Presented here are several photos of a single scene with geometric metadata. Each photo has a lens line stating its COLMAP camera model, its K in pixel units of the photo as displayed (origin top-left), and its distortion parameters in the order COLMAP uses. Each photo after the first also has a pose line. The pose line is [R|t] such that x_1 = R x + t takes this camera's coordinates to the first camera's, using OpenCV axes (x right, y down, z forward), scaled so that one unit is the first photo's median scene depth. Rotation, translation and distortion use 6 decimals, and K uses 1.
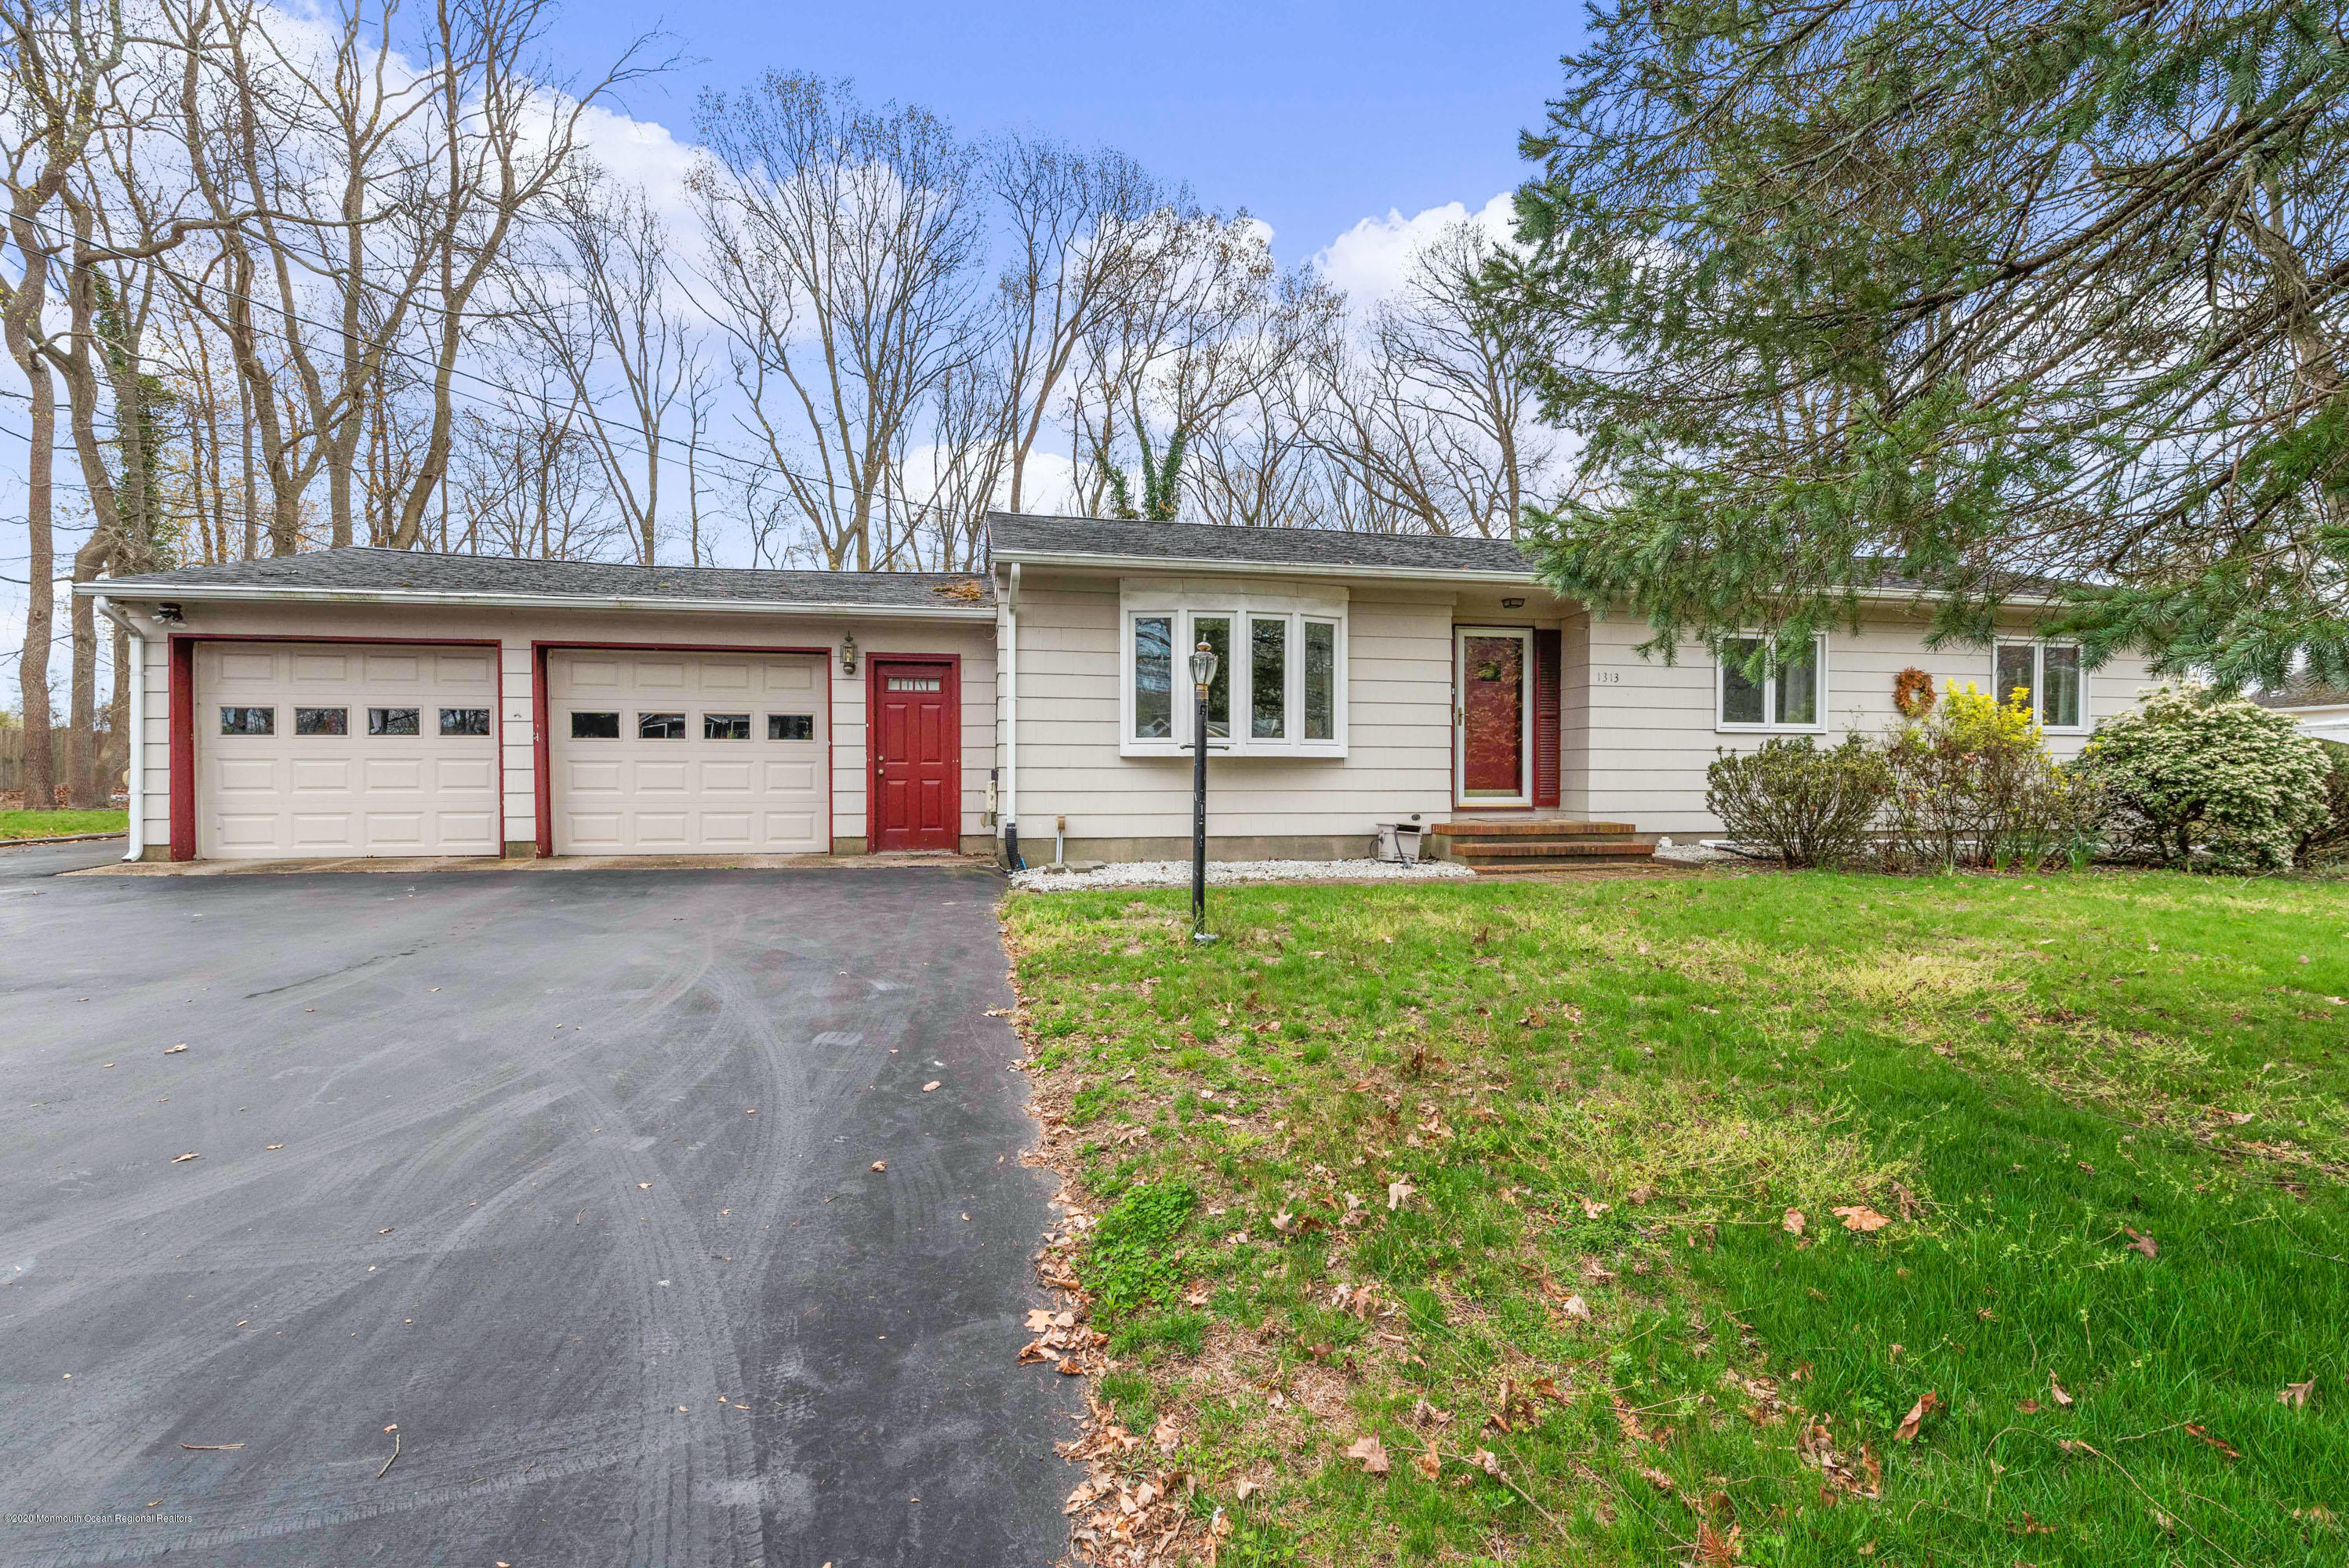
lens RADIAL K [[1016.3, 0, 1172.5], [0, 1016.3, 784.8], [0, 0, 1]] dist [0.000554, 0.000001]
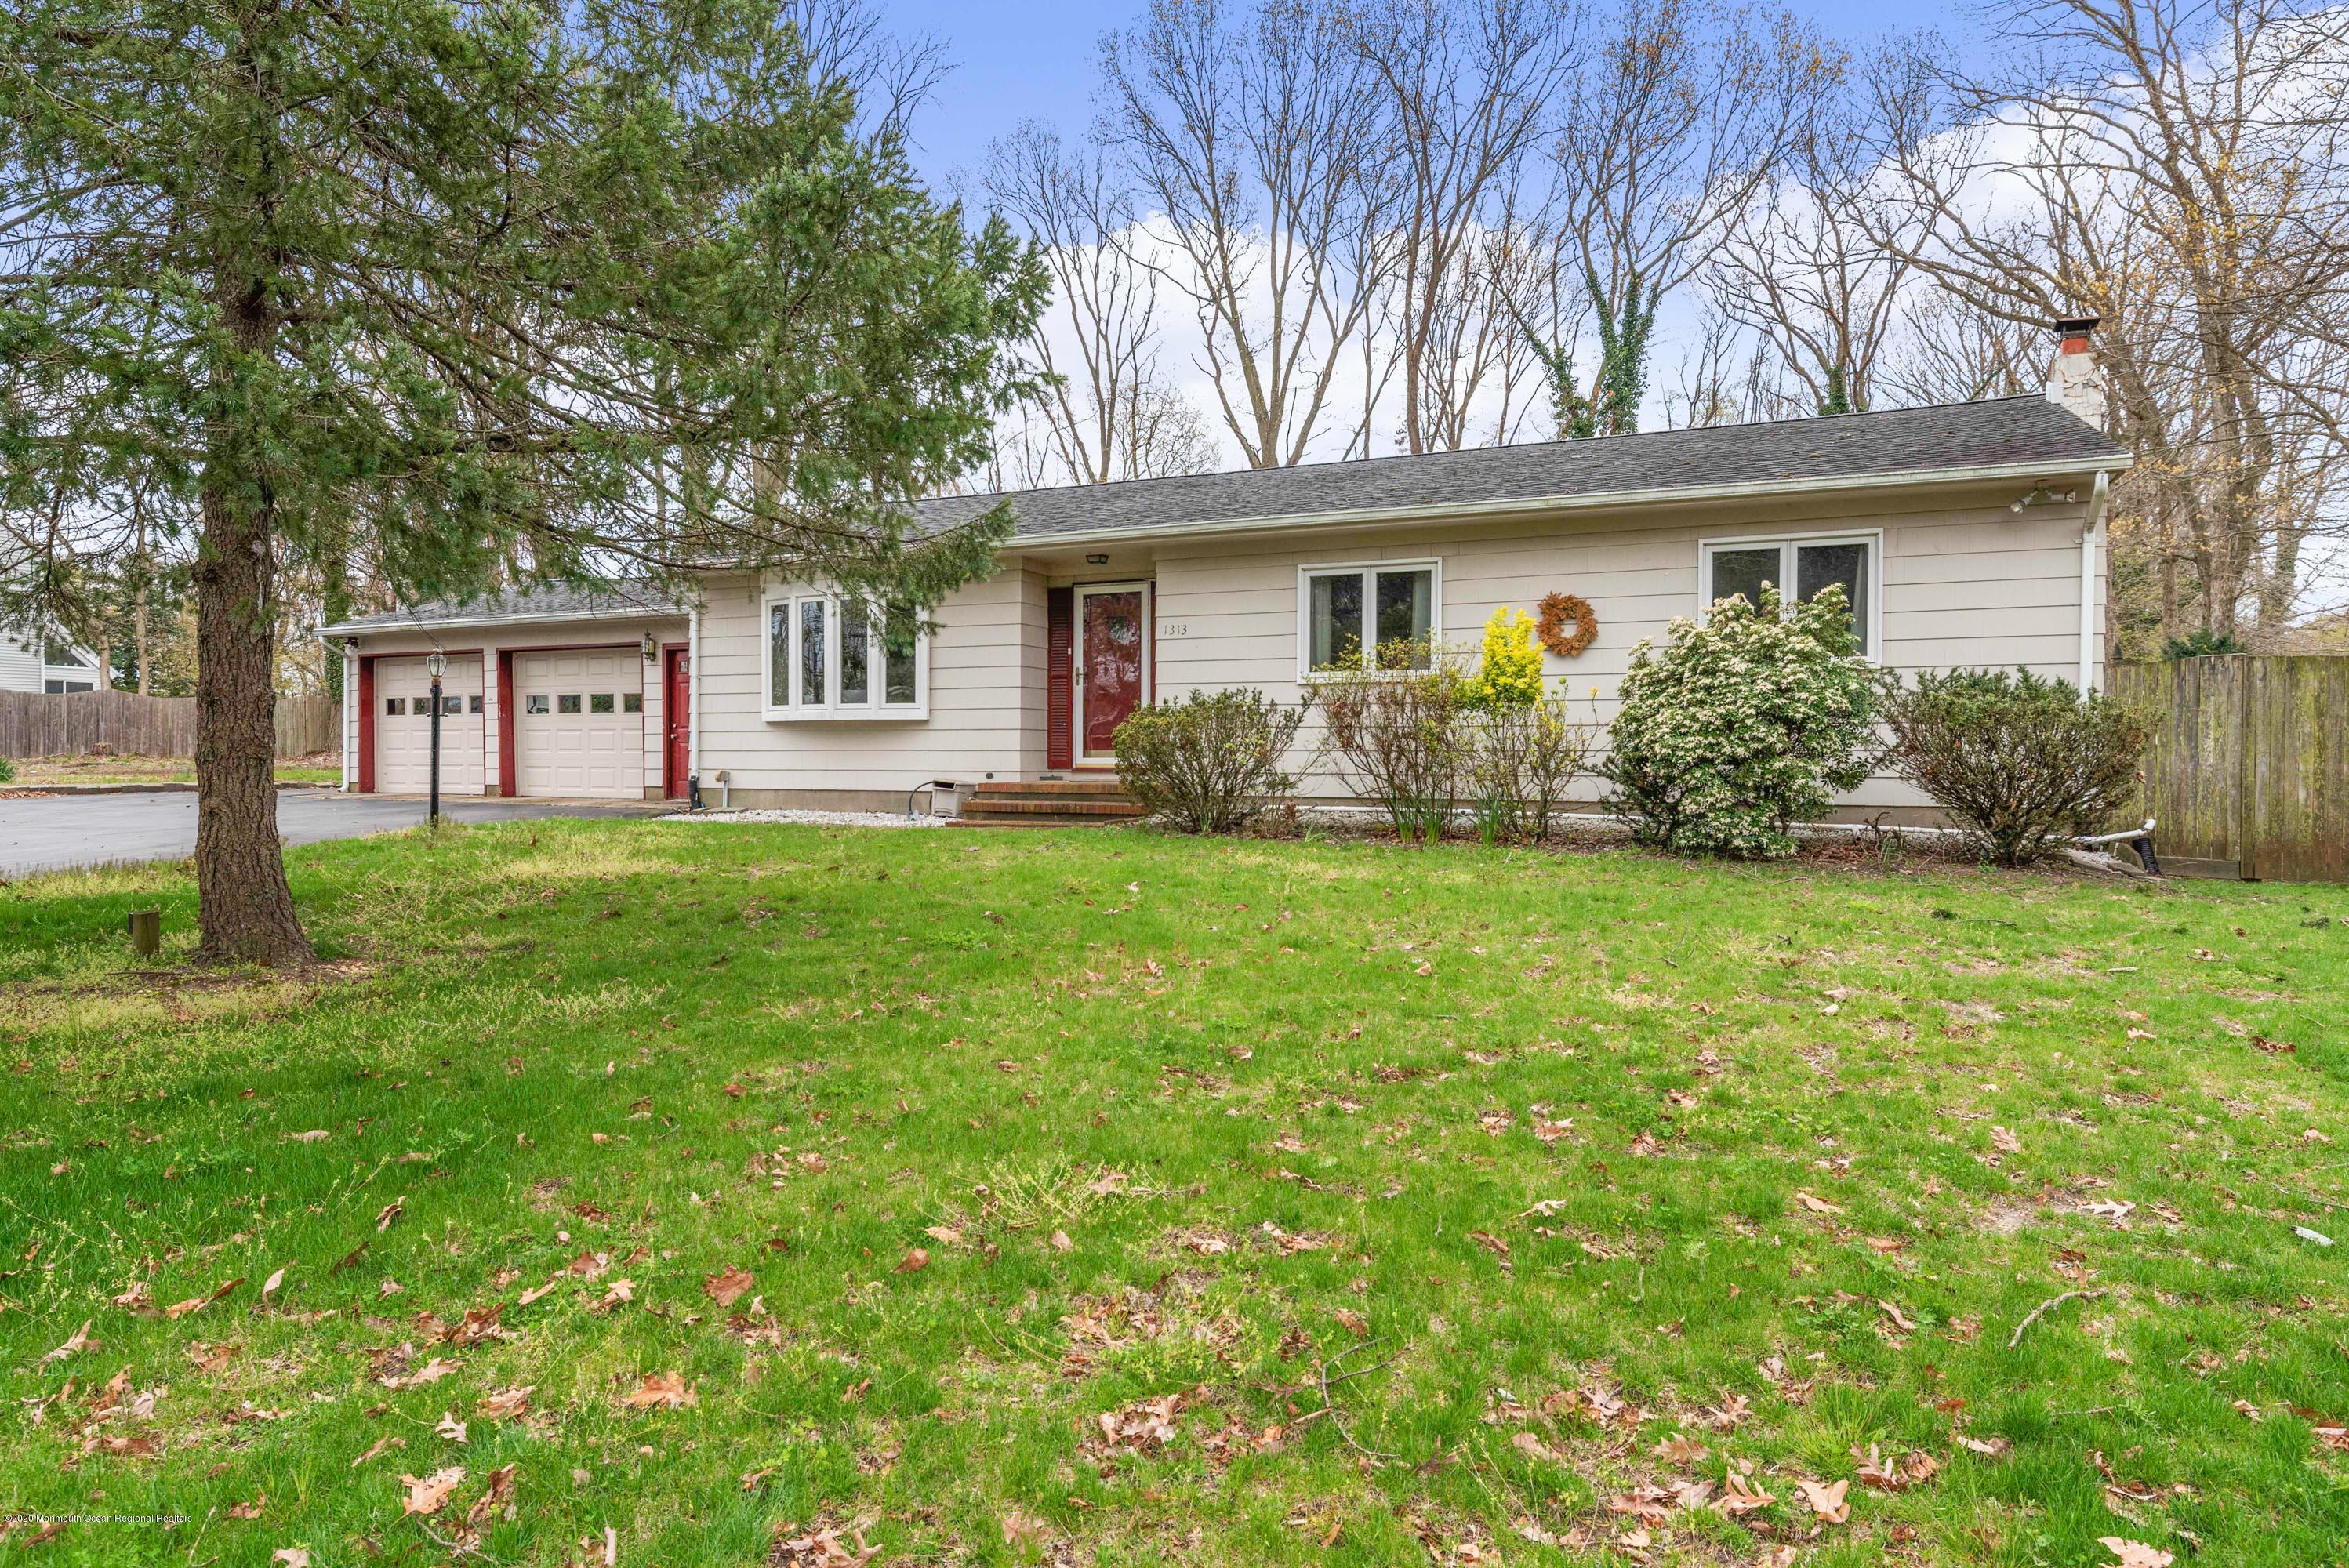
lens RADIAL K [[1359.9, 0, 1174.0], [0, 1359.9, 783.5], [0, 0, 1]] dist [0.003060, 0.000549]
pose [[0.810963, 0.012327, -0.584968, 1.267510], [-0.003665, 0.999865, 0.015990, 0.017931], [0.585086, -0.010823, 0.810899, -0.021379]]
